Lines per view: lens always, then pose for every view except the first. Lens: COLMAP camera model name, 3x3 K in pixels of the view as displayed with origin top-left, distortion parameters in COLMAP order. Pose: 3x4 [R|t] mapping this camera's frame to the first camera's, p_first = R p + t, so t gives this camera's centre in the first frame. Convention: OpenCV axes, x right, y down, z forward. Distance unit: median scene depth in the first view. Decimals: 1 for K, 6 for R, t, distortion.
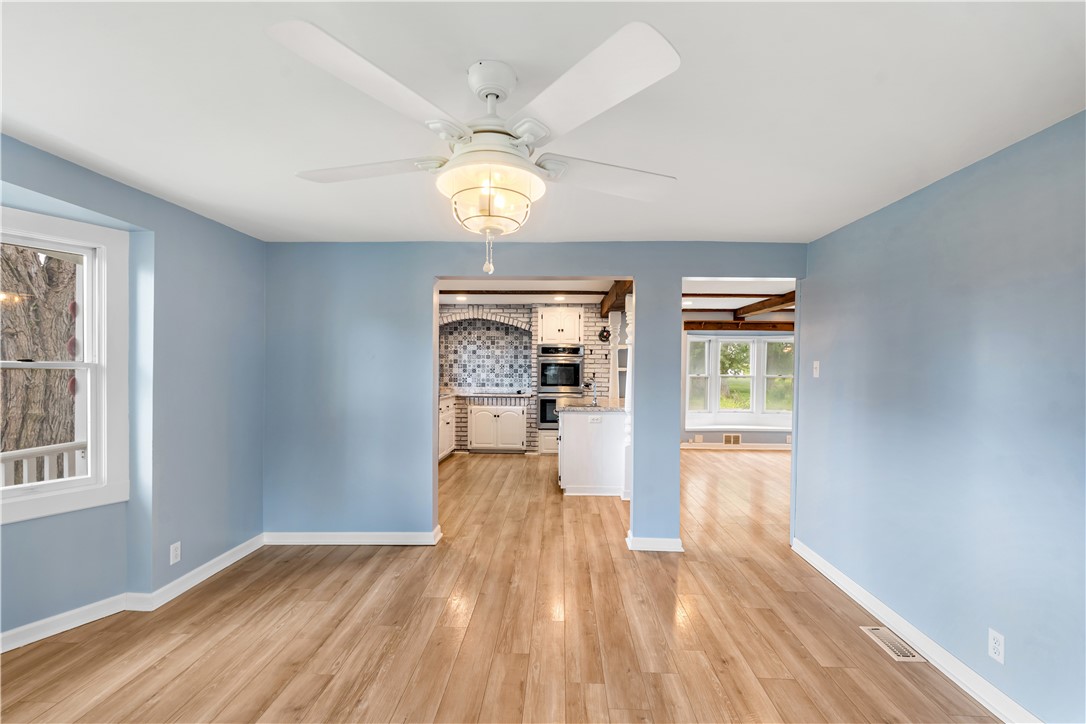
lens RADIAL K [[478.7, 0, 544.0], [0, 478.7, 366.3], [0, 0, 1]] dist [-0.002144, -0.000146]
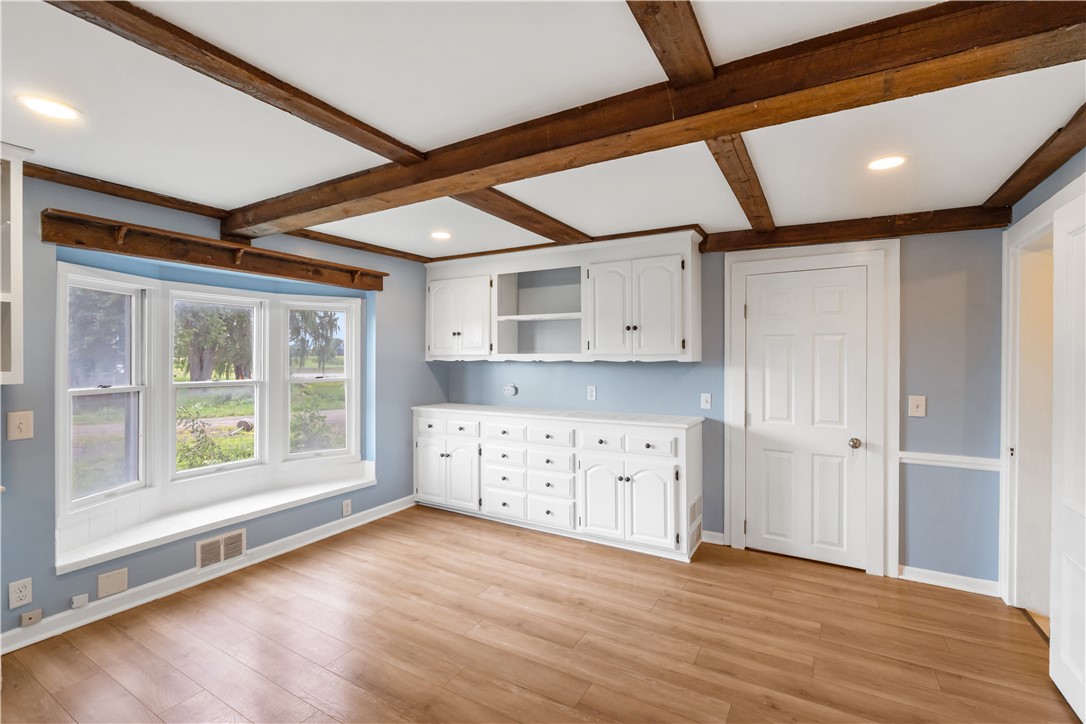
lens RADIAL K [[478.7, 0, 544.4], [0, 478.7, 363.3], [0, 0, 1]] dist [-0.002144, -0.000146]
pose [[0.479317, -0.017301, 0.877471, 0.180247], [0.014986, 0.999821, 0.011527, 0.001675], [-0.877514, 0.007624, 0.479490, 0.581379]]
